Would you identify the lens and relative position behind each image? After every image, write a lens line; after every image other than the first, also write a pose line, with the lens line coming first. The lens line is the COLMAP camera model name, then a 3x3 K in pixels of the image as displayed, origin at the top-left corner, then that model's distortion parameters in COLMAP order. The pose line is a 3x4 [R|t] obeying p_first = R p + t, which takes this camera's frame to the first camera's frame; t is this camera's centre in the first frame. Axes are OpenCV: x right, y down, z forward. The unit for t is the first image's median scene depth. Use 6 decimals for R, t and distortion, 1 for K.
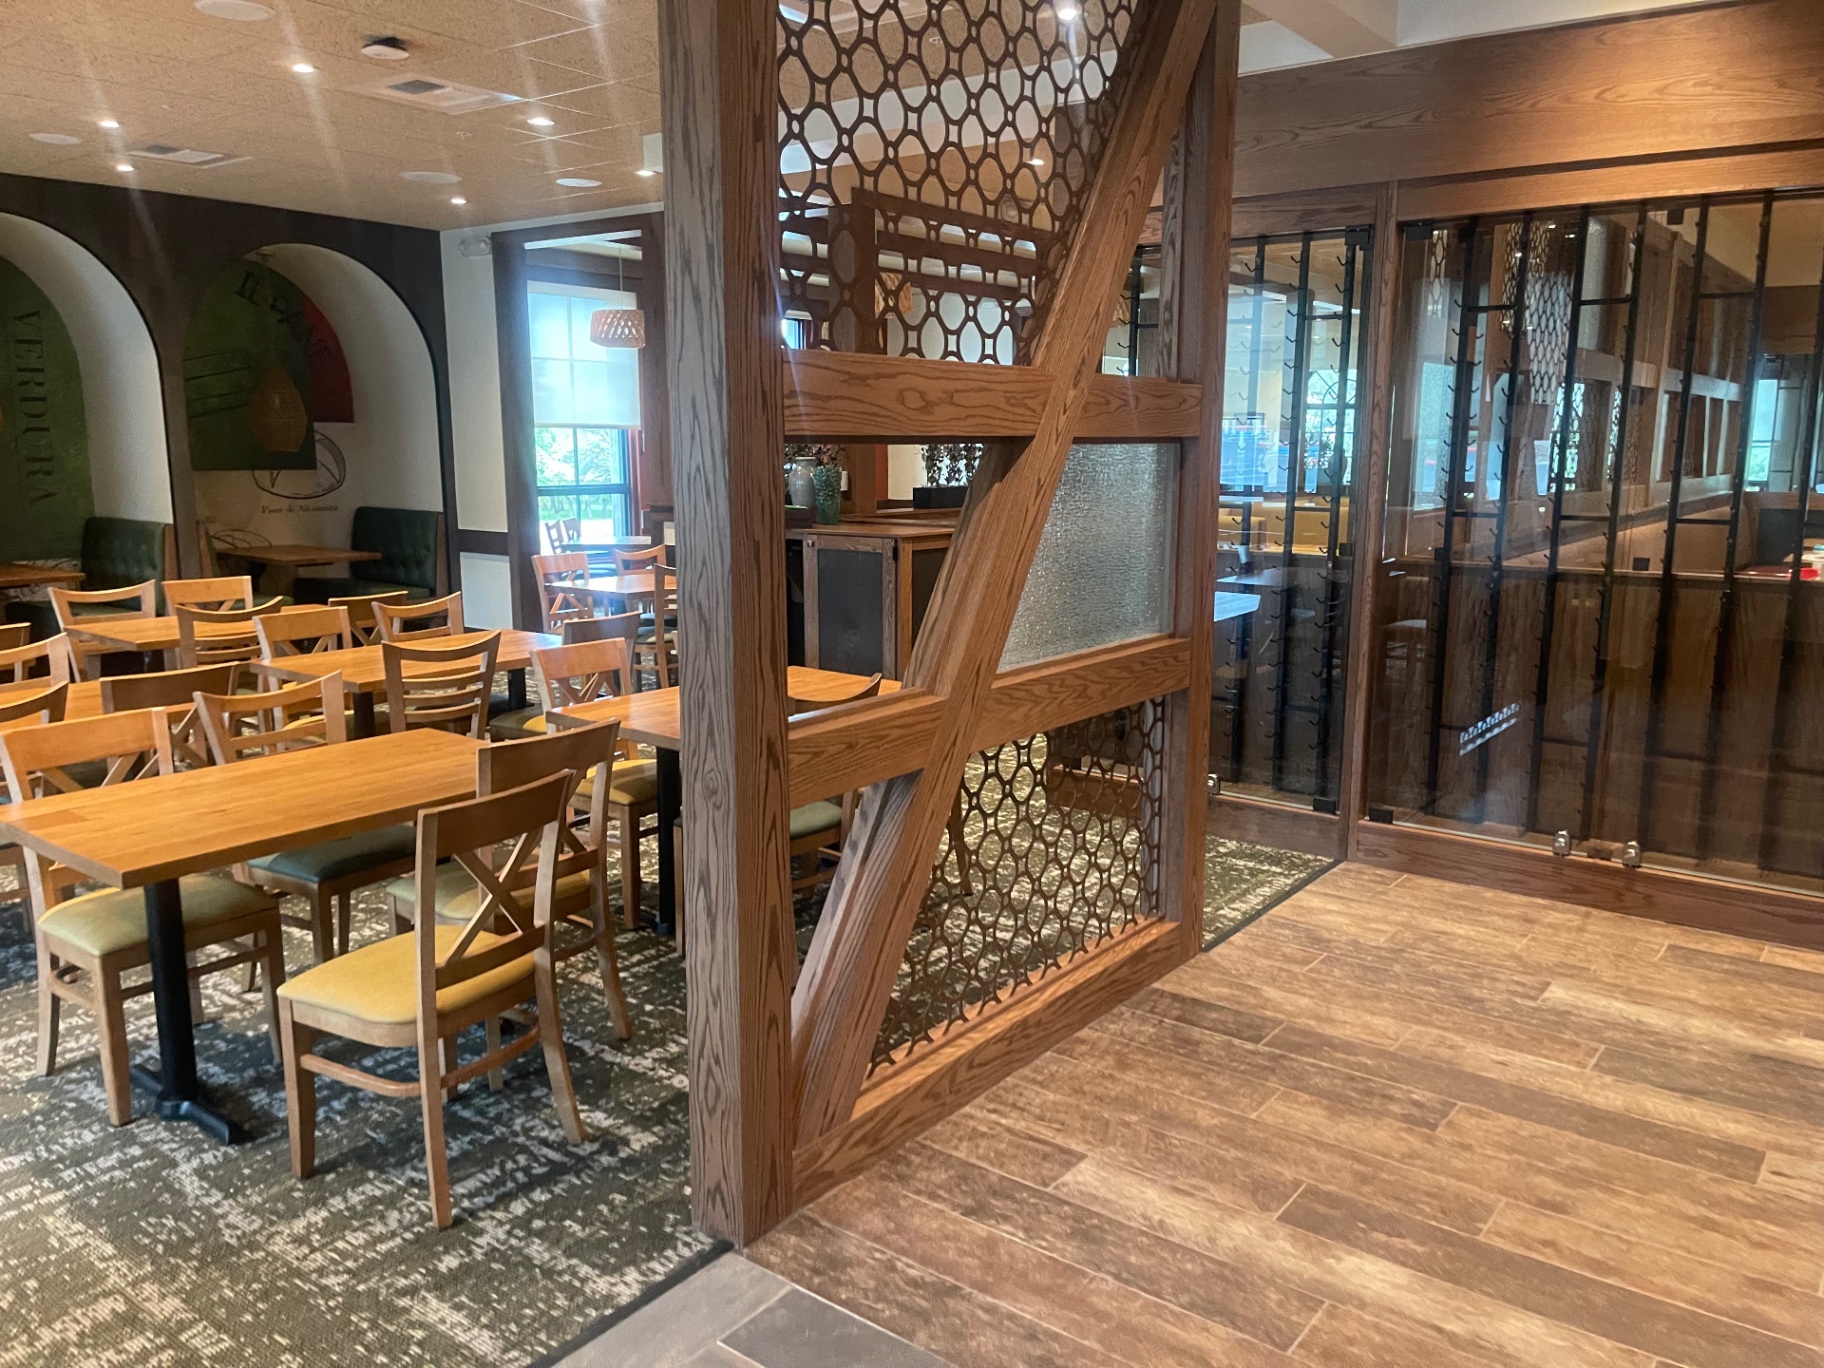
lens RADIAL K [[1388.5, 0, 944.9], [0, 1388.5, 691.7], [0, 0, 1]] dist [0.076603, -0.108670]
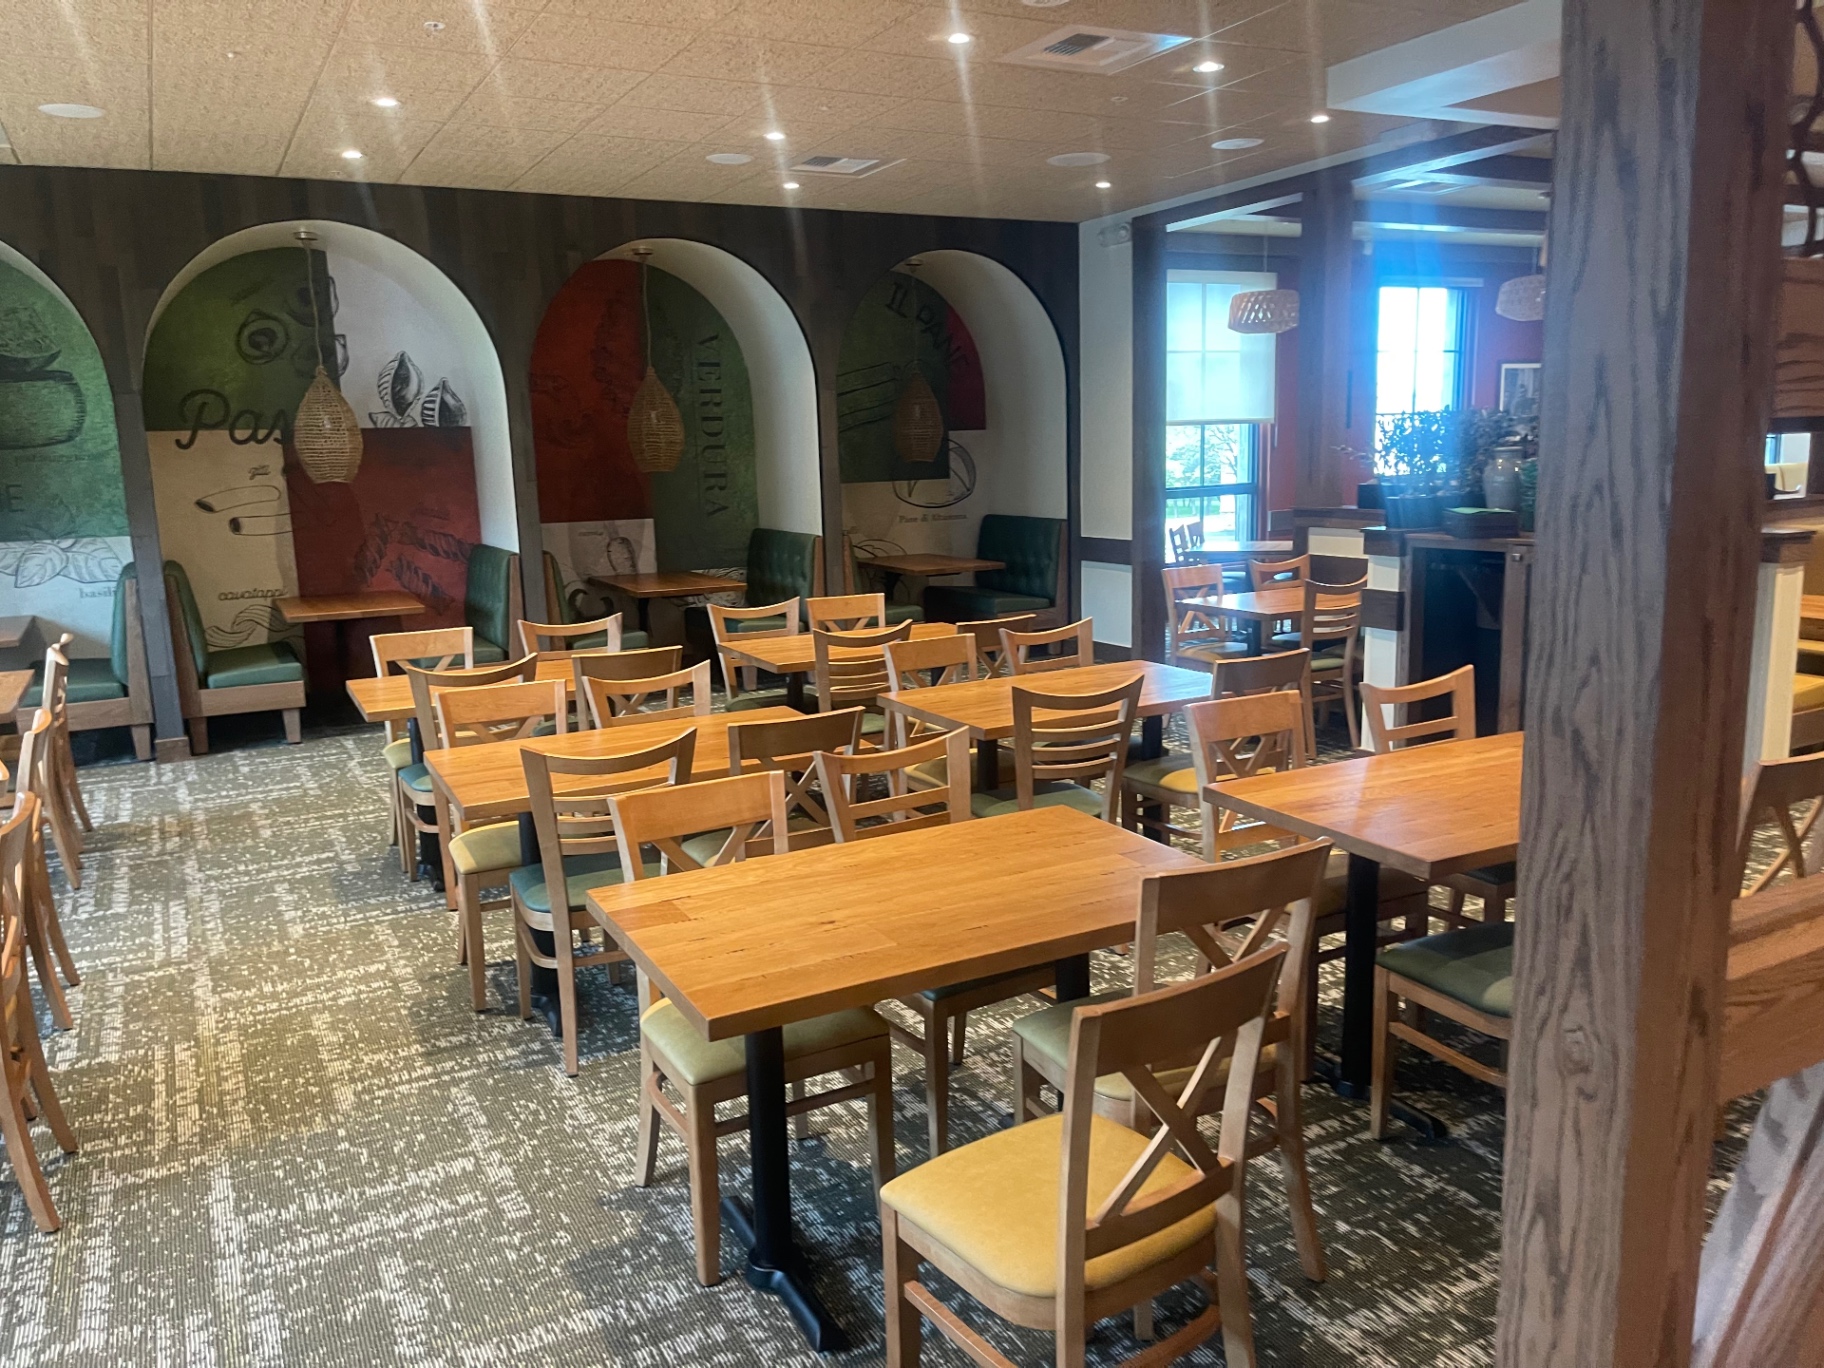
lens RADIAL K [[1388.5, 0, 901.2], [0, 1388.5, 697.3], [0, 0, 1]] dist [0.076603, -0.108670]
pose [[0.900429, 0.044968, -0.432672, -0.087055], [-0.041495, 0.998986, 0.017470, -0.037006], [0.433019, 0.002223, 0.901382, 0.187611]]
